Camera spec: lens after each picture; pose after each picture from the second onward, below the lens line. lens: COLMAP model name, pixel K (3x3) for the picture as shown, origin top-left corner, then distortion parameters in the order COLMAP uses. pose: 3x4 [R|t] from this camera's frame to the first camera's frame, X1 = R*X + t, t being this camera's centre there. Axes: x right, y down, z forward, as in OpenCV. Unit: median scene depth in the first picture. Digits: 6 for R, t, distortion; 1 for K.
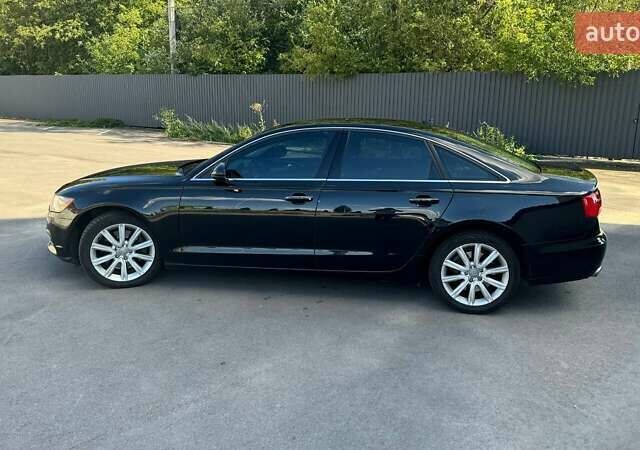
lens RADIAL K [[578.0, 0, 320.0], [0, 578.0, 223.8], [0, 0, 1]] dist [0.113633, -0.218095]
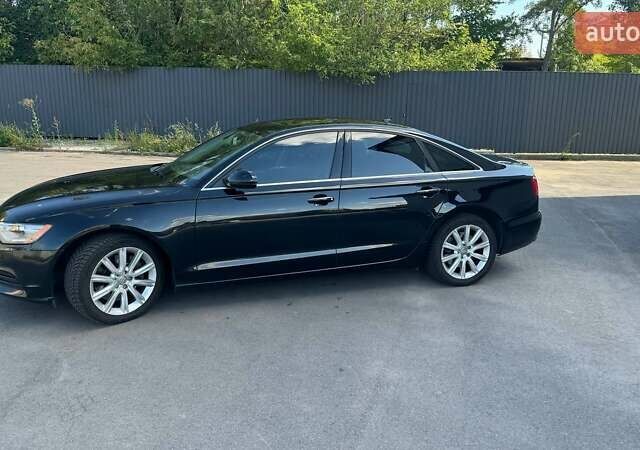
lens RADIAL K [[578.0, 0, 320.0], [0, 578.0, 223.8], [0, 0, 1]] dist [0.113633, -0.218095]
pose [[0.875164, -0.106312, 0.472002, -0.508878], [0.100530, 0.994226, 0.037538, -0.039632], [-0.473267, 0.014598, 0.880798, 0.109743]]
